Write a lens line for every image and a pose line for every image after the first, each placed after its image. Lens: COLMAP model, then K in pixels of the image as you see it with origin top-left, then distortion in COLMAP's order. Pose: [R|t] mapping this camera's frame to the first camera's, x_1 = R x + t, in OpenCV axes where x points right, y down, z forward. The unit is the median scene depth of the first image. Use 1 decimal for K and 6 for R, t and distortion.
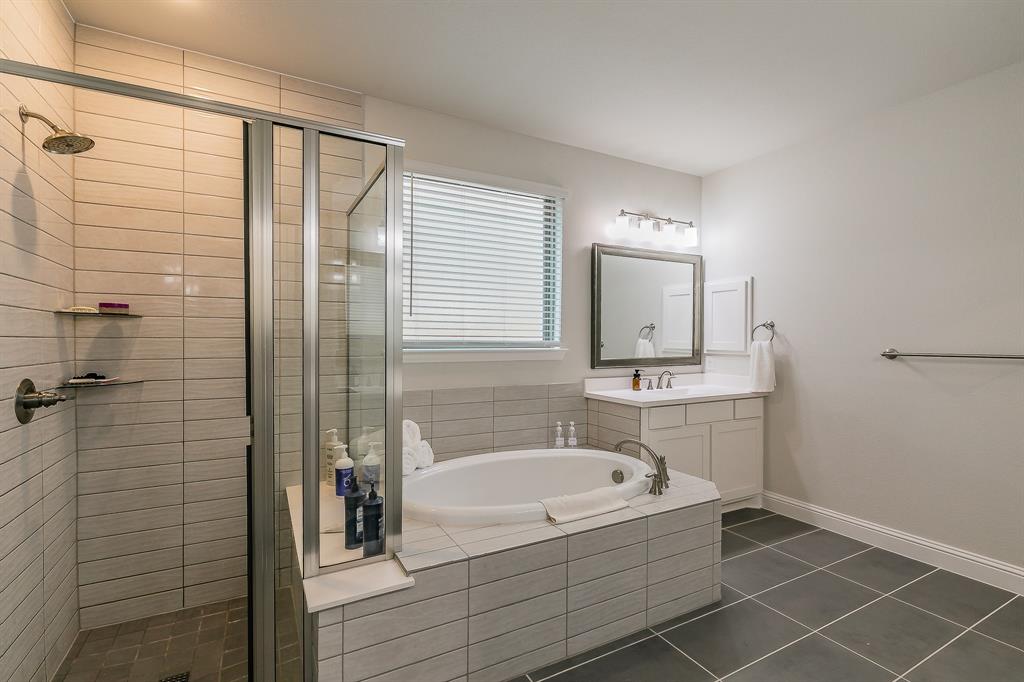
lens RADIAL K [[465.5, 0, 512.0], [0, 465.5, 341.0], [0, 0, 1]] dist [0.000329, 0.000013]
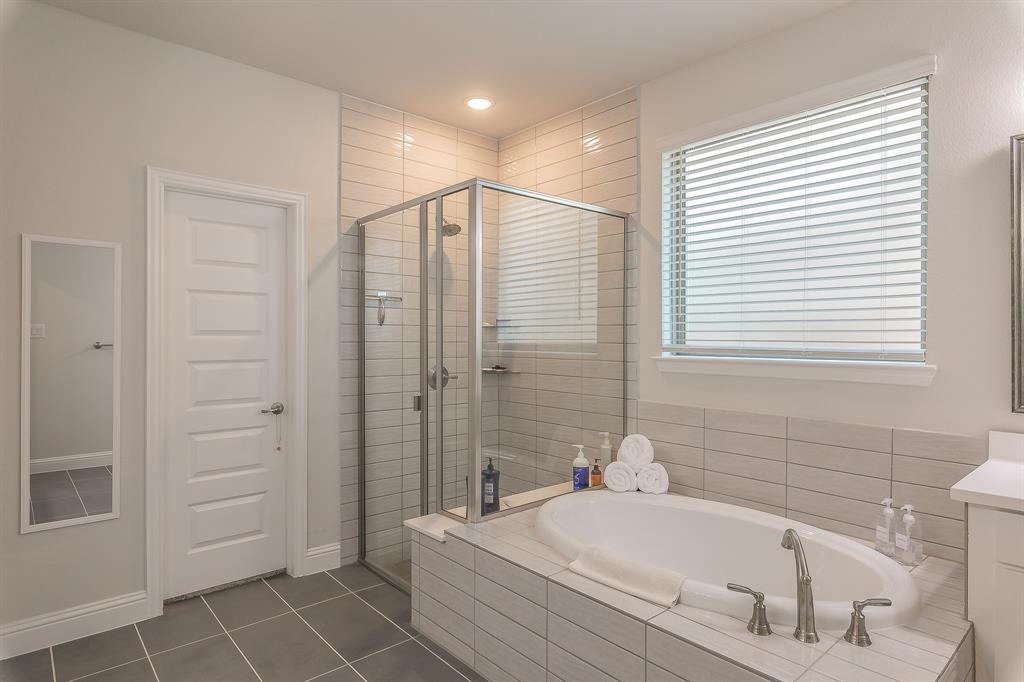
lens RADIAL K [[570.1, 0, 509.8], [0, 570.1, 351.7], [0, 0, 1]] dist [0.001925, 0.000238]
pose [[0.221281, 0.014791, -0.975098, 0.685876], [-0.014947, 0.999819, 0.011774, 0.001671], [0.975096, 0.011969, 0.221462, 0.445522]]
